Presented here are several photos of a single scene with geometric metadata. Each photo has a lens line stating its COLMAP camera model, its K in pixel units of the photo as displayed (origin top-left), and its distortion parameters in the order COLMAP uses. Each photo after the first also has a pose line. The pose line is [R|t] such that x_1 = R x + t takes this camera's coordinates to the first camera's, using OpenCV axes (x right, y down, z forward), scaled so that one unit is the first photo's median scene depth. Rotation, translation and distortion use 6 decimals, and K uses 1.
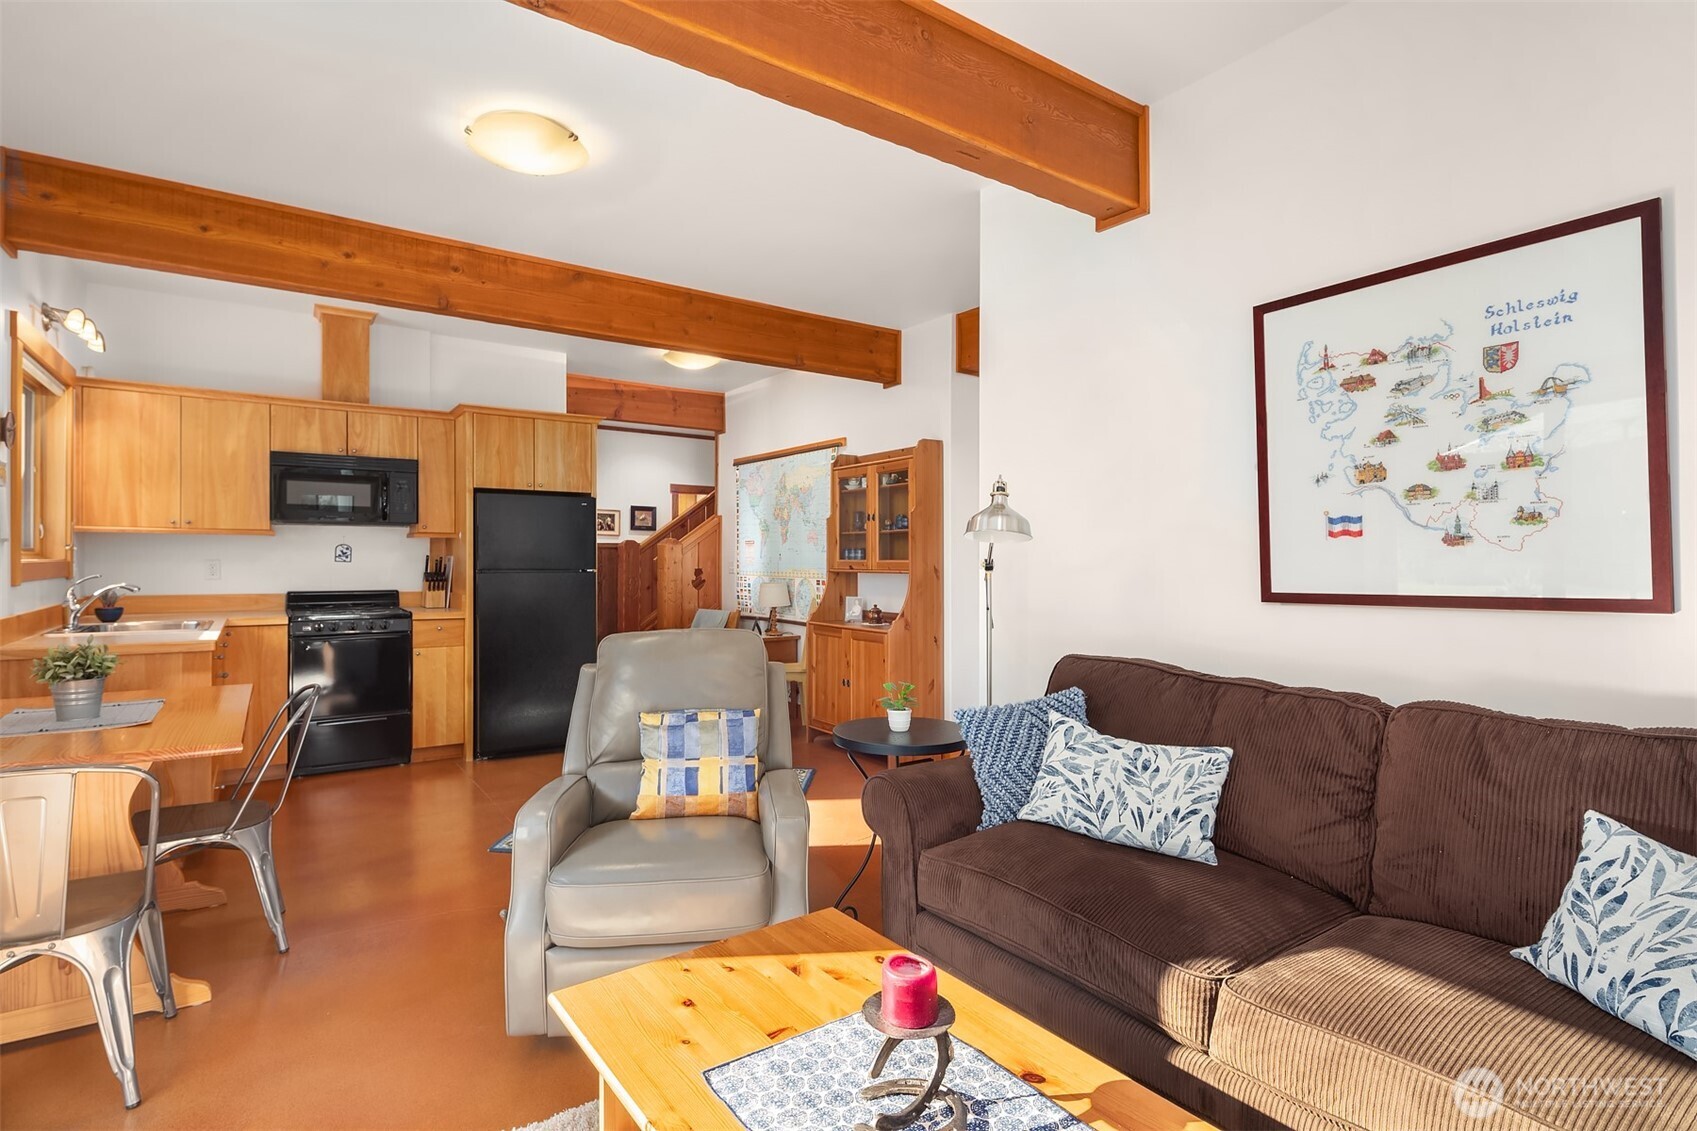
lens RADIAL K [[838.3, 0, 848.5], [0, 838.3, 565.5], [0, 0, 1]] dist [-0.001442, -0.001186]
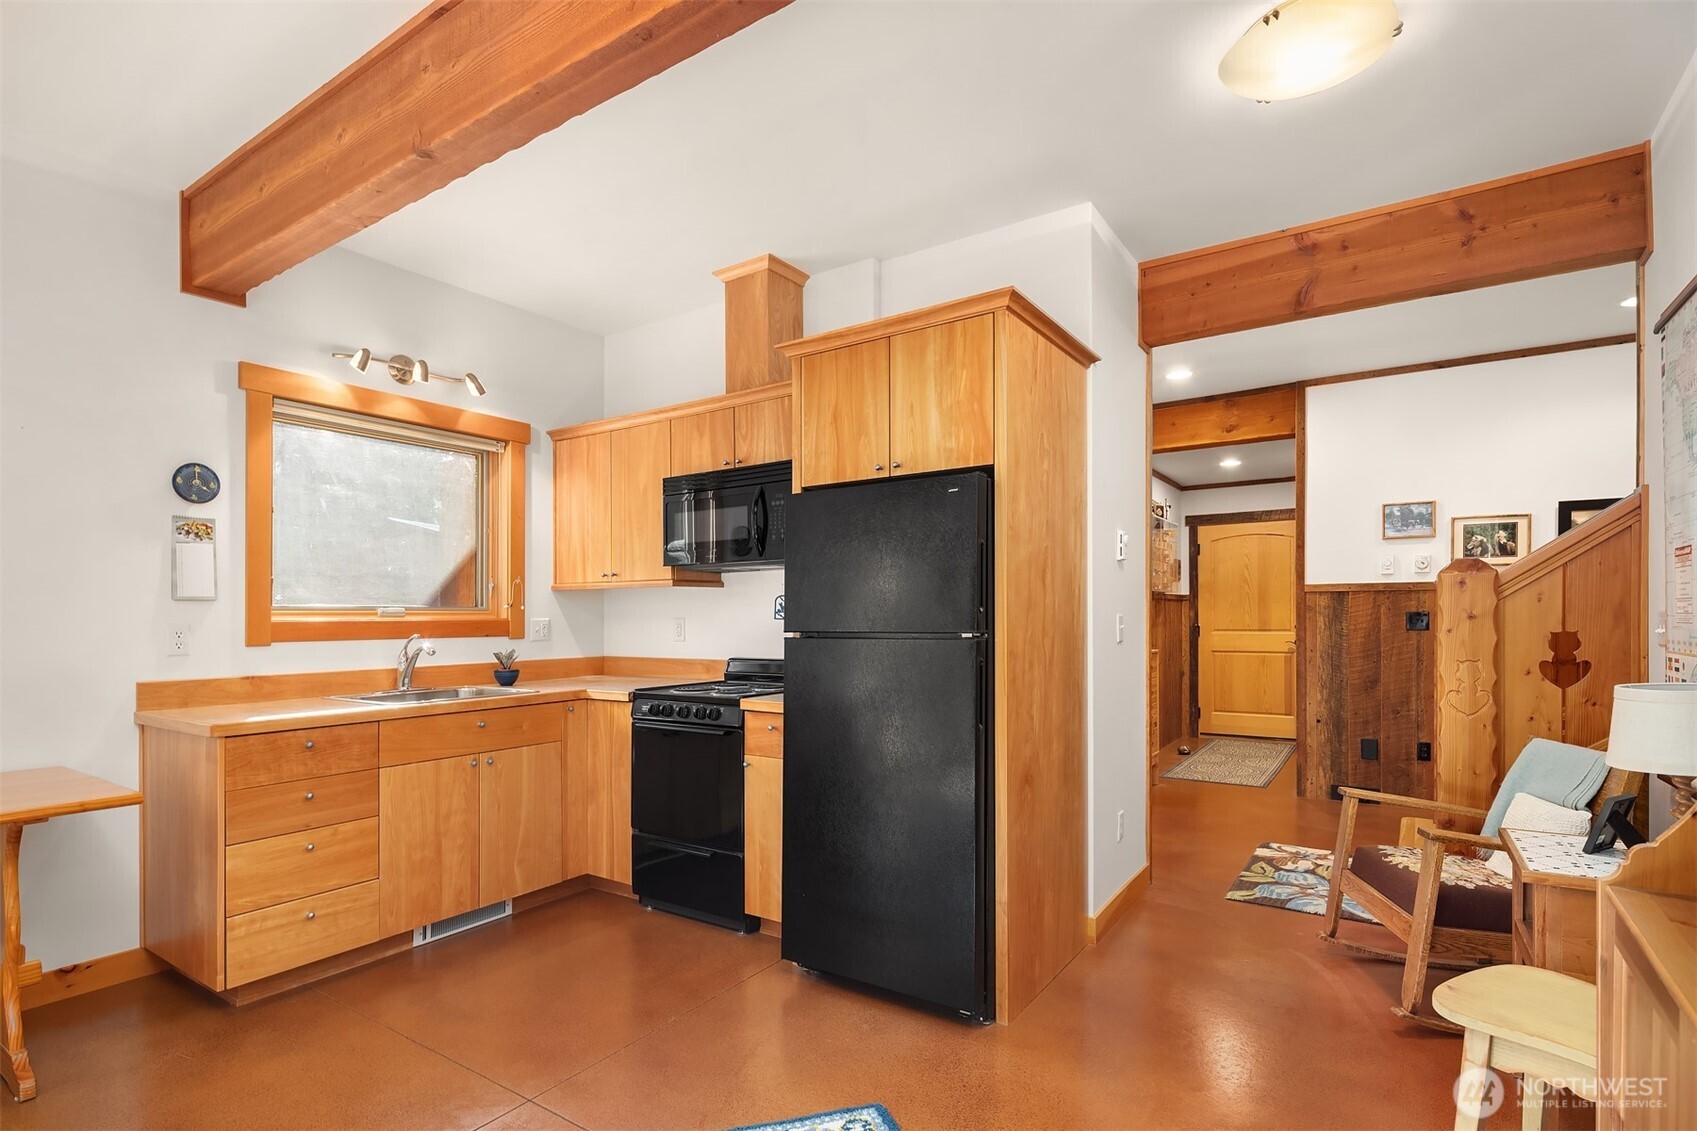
lens RADIAL K [[850.7, 0, 846.0], [0, 850.7, 621.5], [0, 0, 1]] dist [-0.001188, -0.001243]
pose [[0.338449, -0.006171, -0.940965, 0.111305], [-0.001344, 0.999974, -0.007041, 0.002694], [0.940984, 0.003647, 0.338432, 0.838477]]
